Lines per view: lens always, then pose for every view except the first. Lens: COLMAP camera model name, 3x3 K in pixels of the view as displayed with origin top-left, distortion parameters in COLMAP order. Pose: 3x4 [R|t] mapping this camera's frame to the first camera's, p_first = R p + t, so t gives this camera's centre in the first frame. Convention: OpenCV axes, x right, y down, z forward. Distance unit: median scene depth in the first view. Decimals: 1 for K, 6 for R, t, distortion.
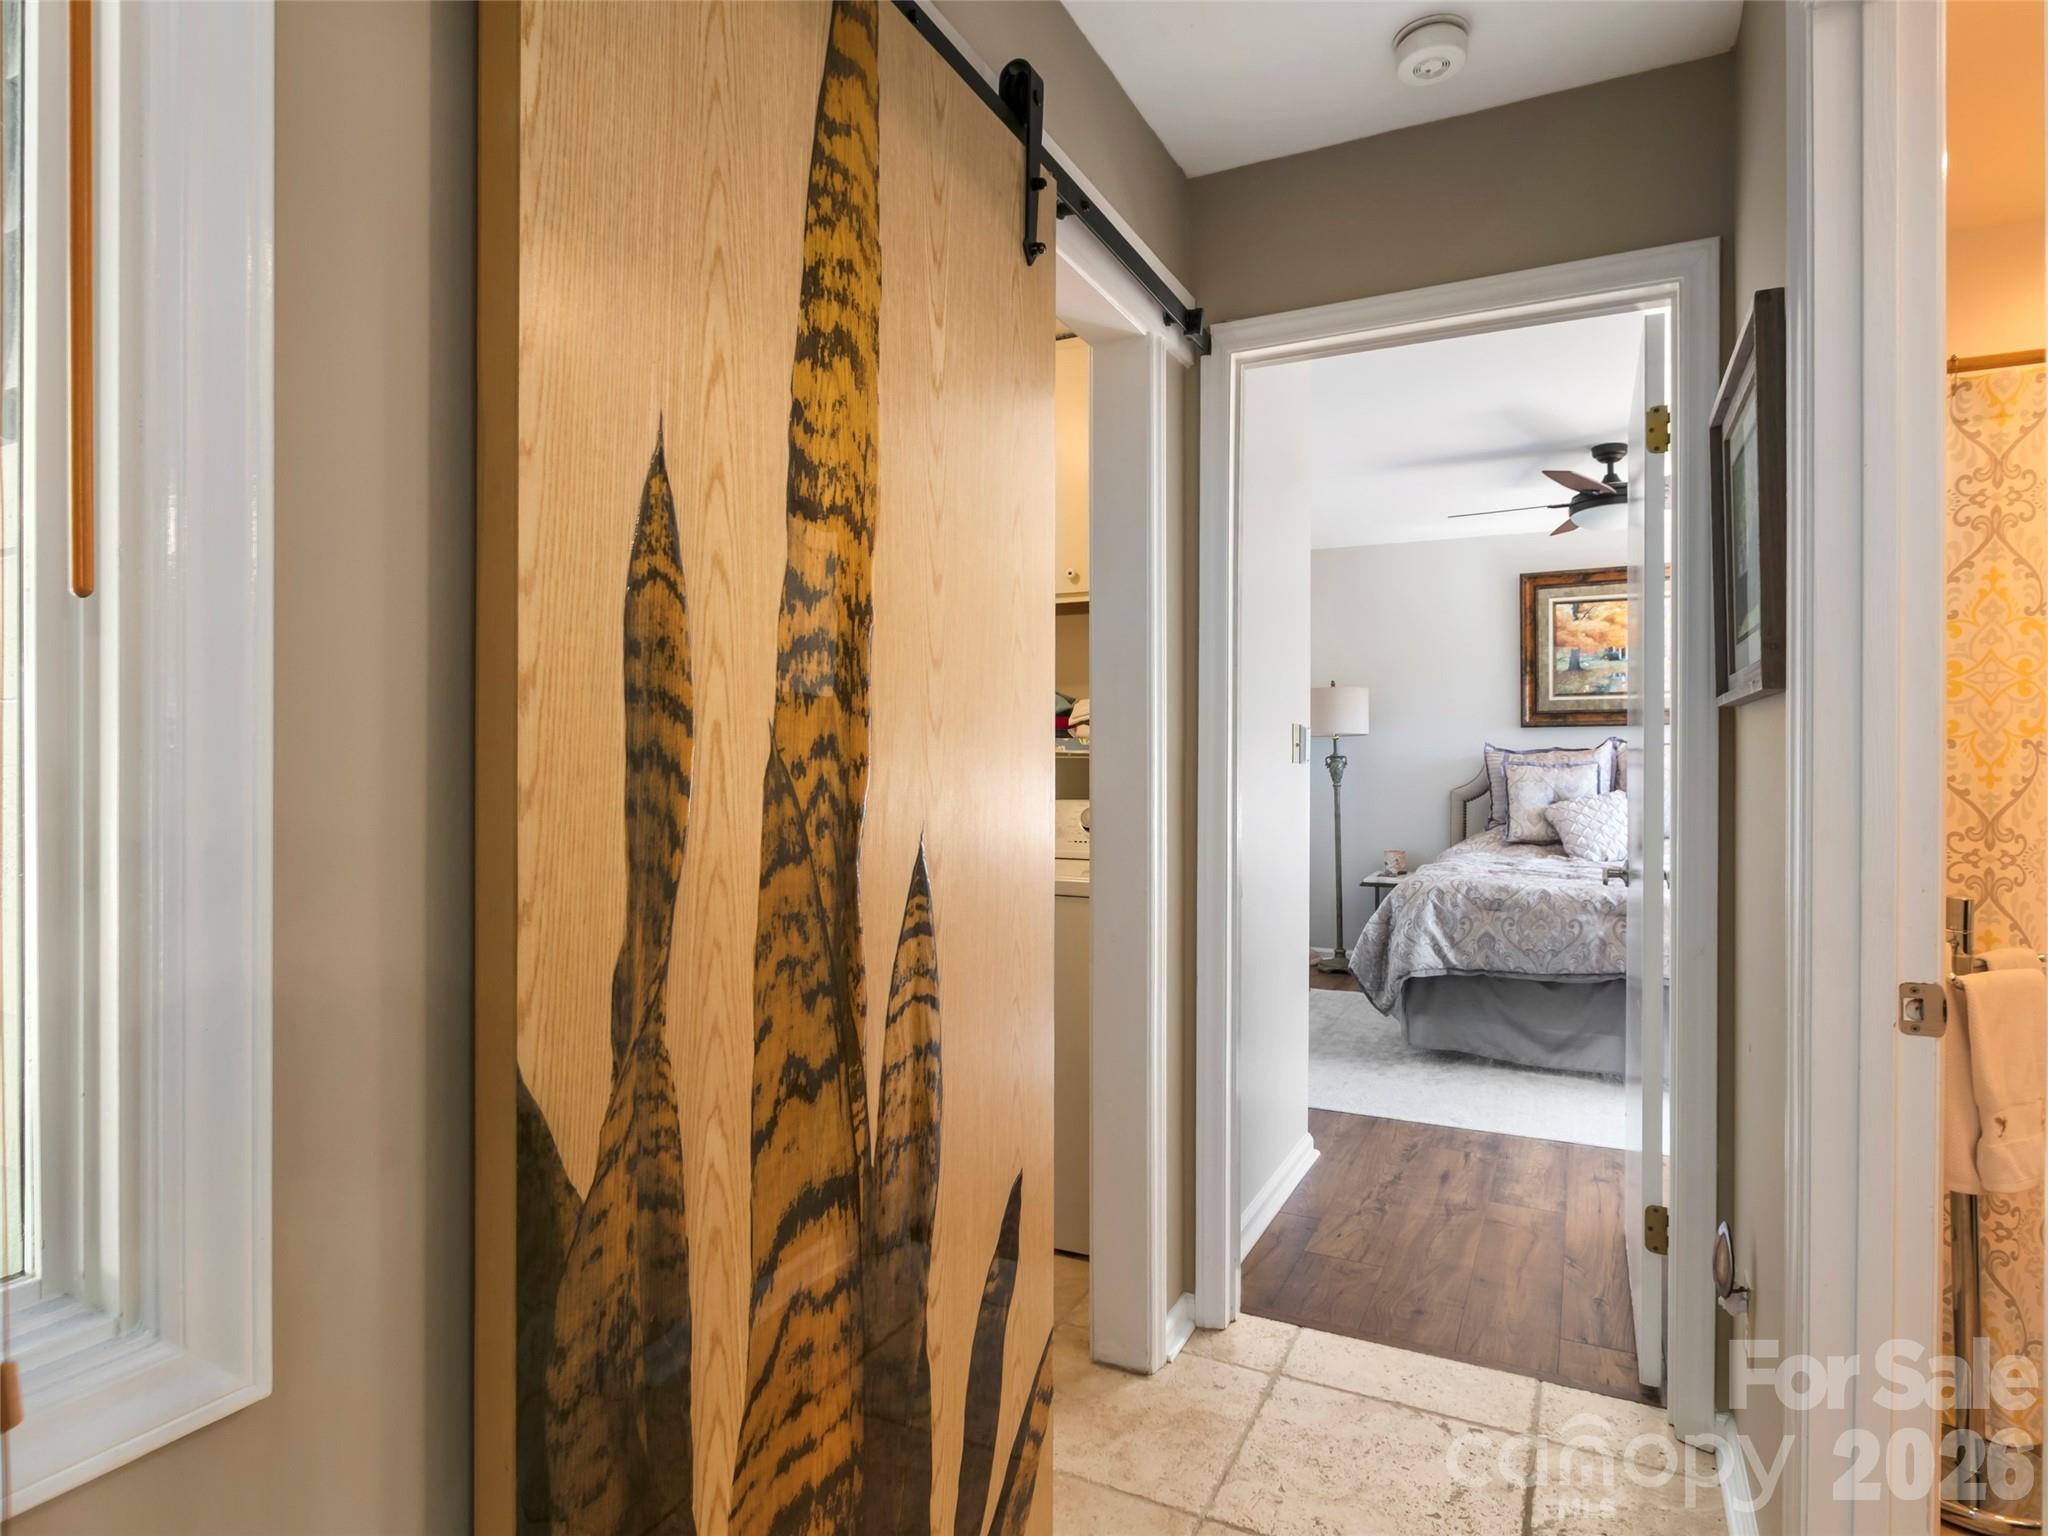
lens RADIAL K [[1095.3, 0, 1028.0], [0, 1095.3, 754.4], [0, 0, 1]] dist [-0.017231, -0.002542]
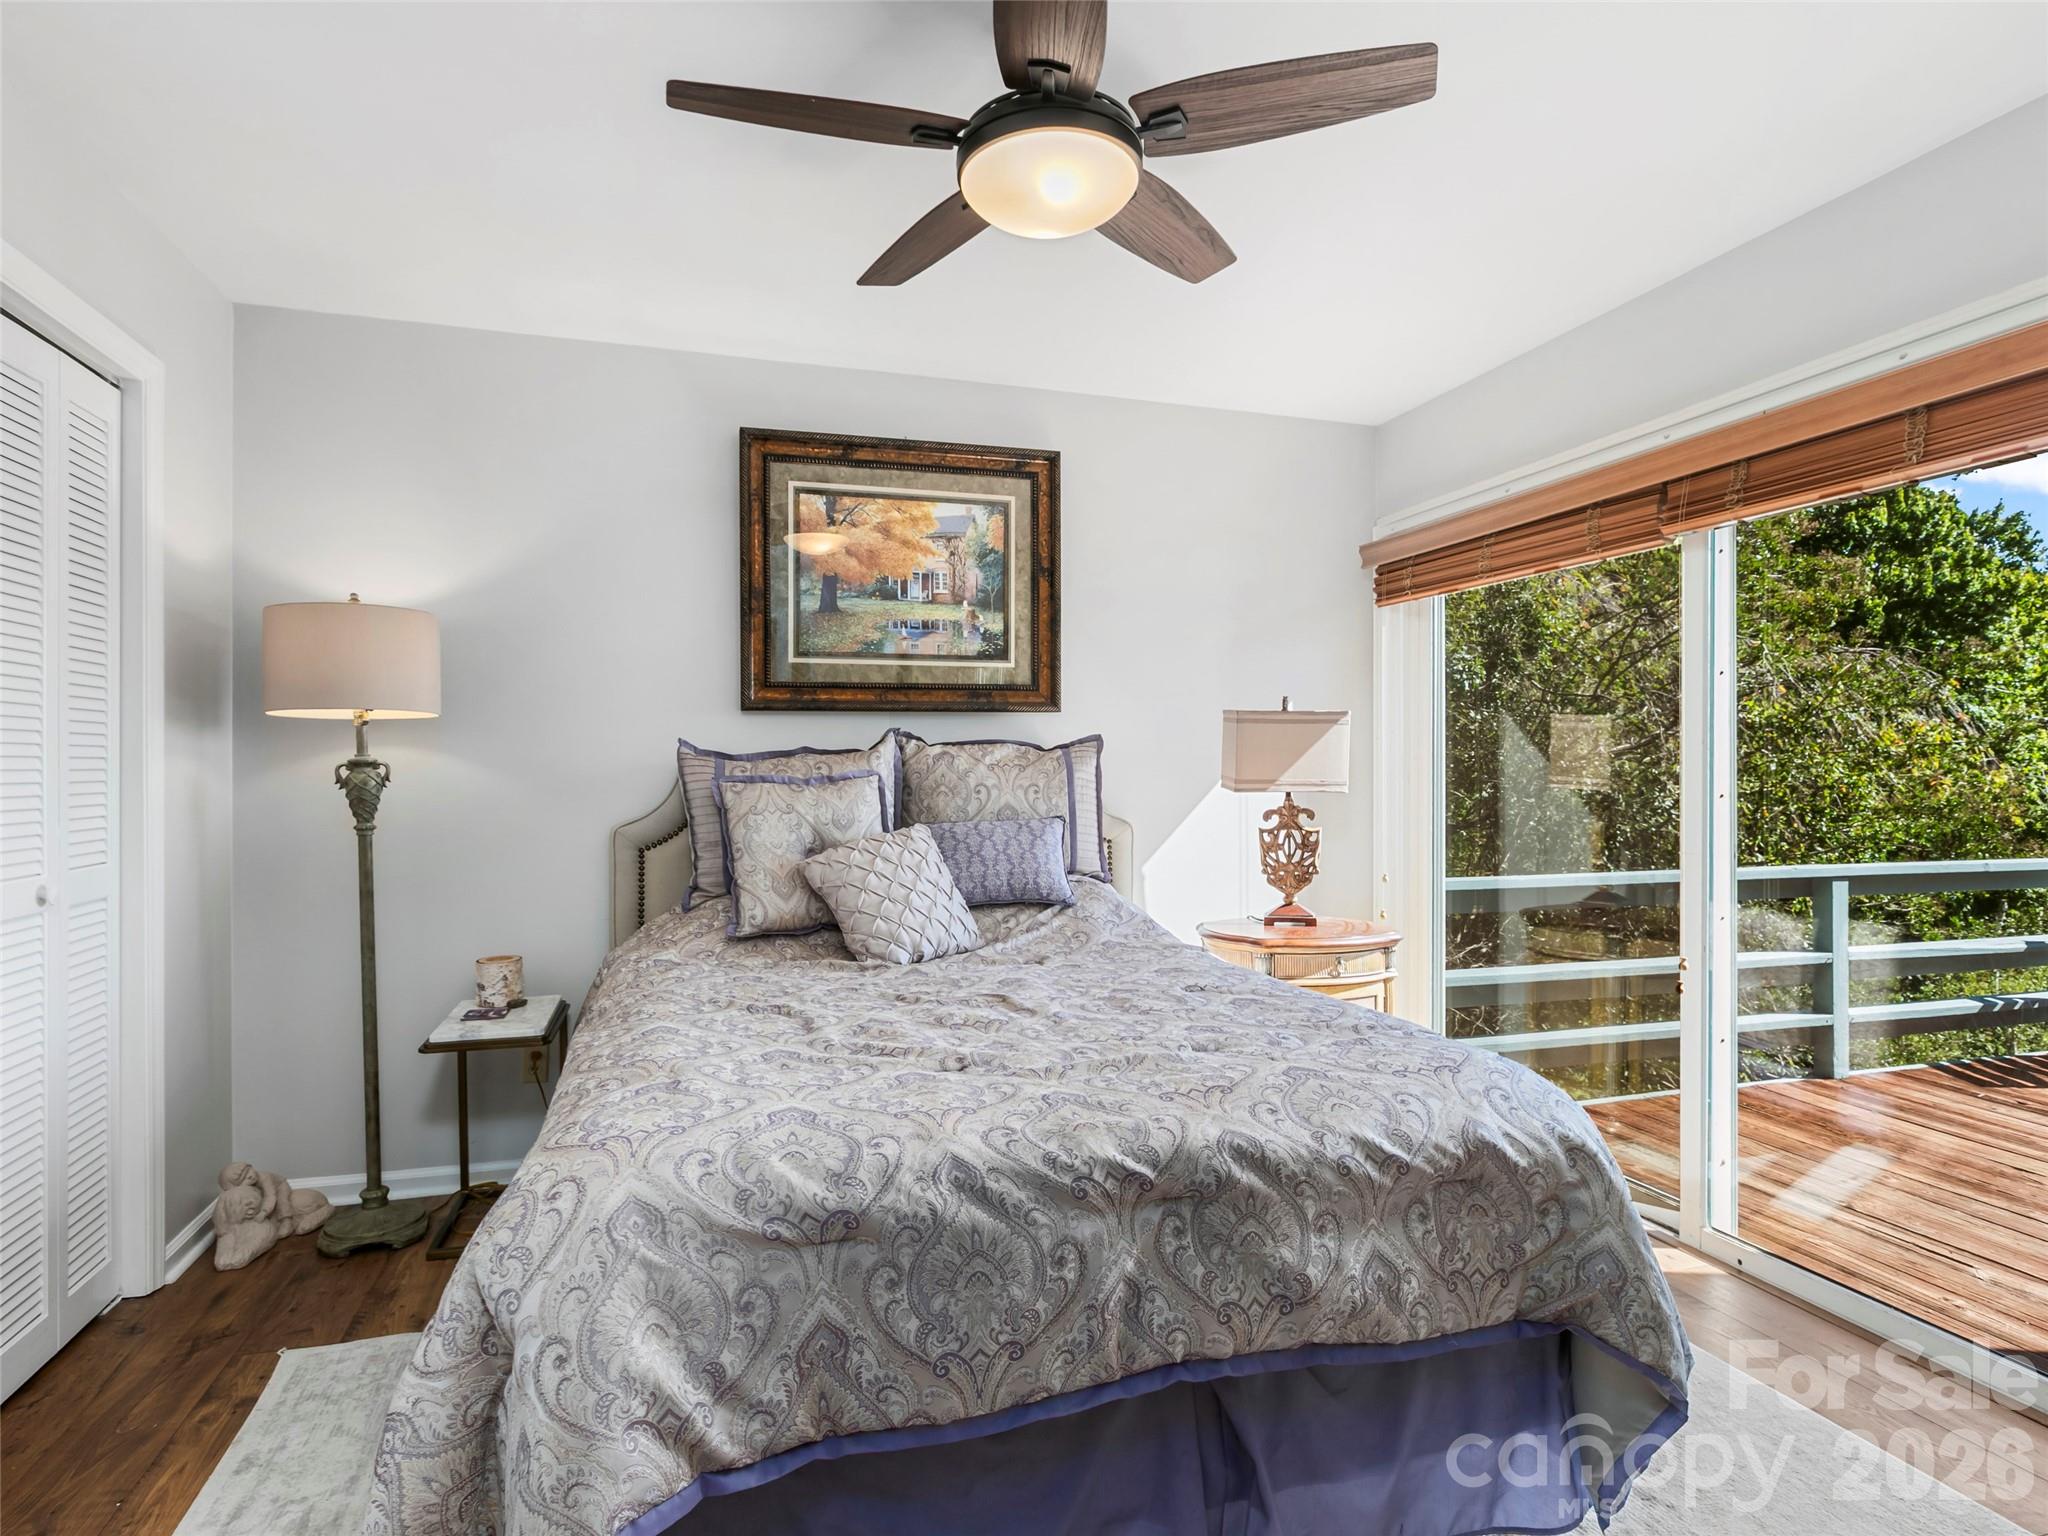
lens RADIAL K [[1095.3, 0, 1003.6], [0, 1095.3, 768.9], [0, 0, 1]] dist [-0.017231, -0.002542]
pose [[0.722702, -0.003778, 0.691150, 0.177724], [0.000352, 0.999987, 0.005099, 0.001712], [-0.691160, -0.003442, 0.722694, 0.541068]]
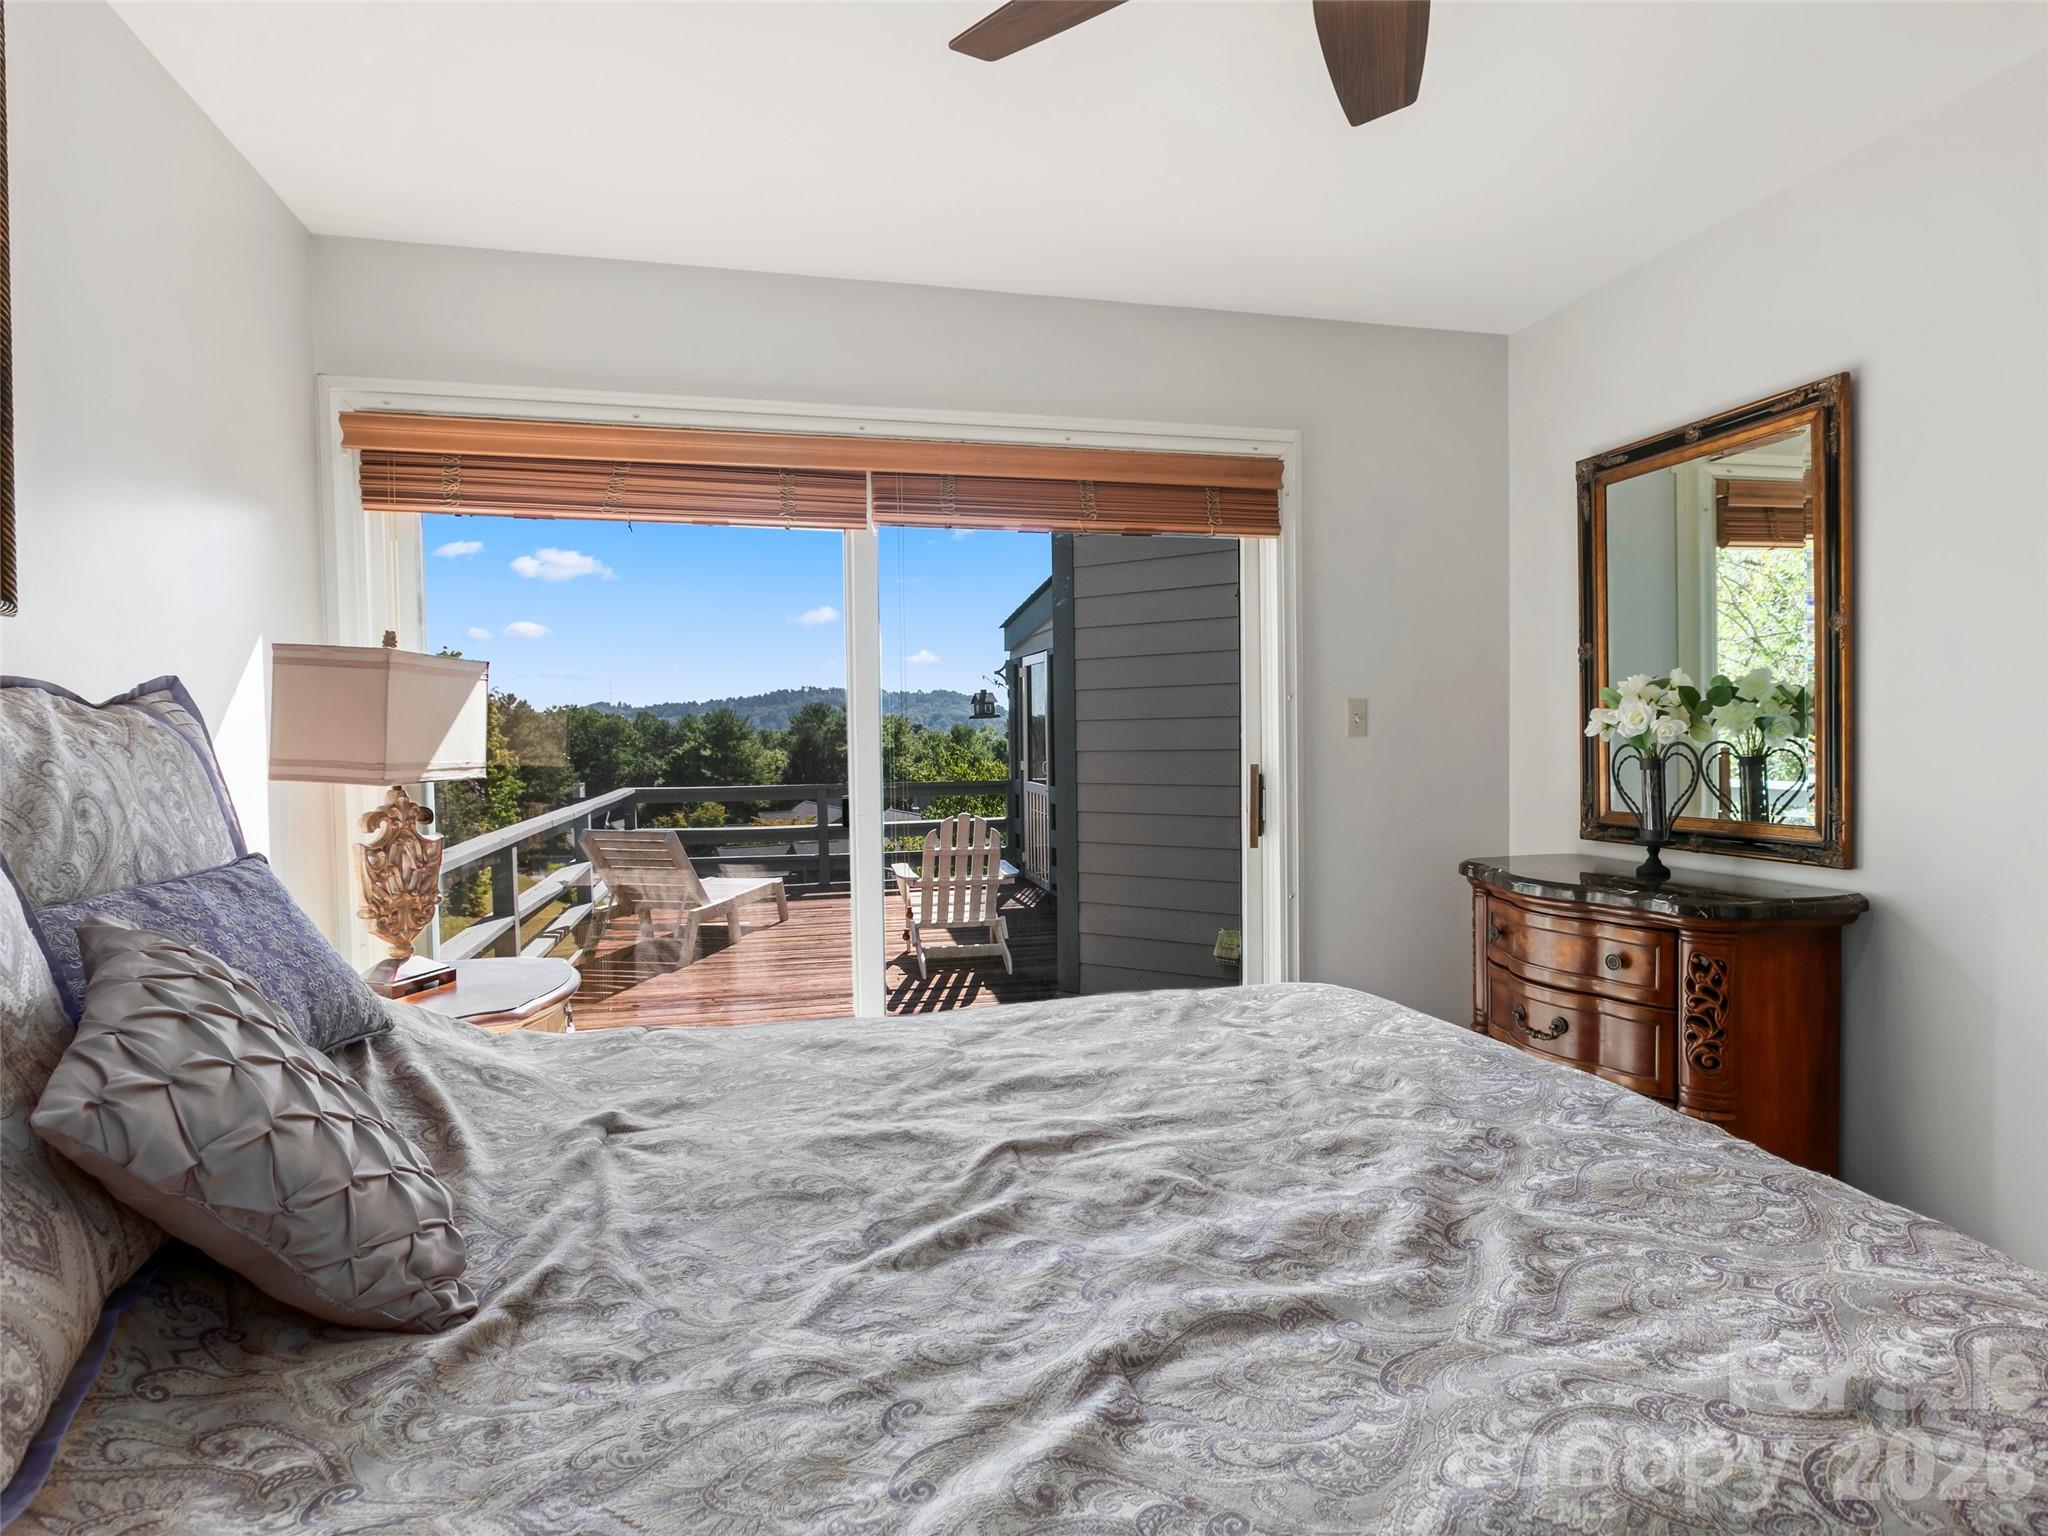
lens RADIAL K [[1095.3, 0, 1014.2], [0, 1095.3, 764.9], [0, 0, 1]] dist [-0.017231, -0.002542]
pose [[-0.659069, -0.016348, 0.751905, 0.222198], [0.006107, 0.999614, 0.027086, 0.001970], [-0.752058, 0.022444, -0.658715, 0.719586]]
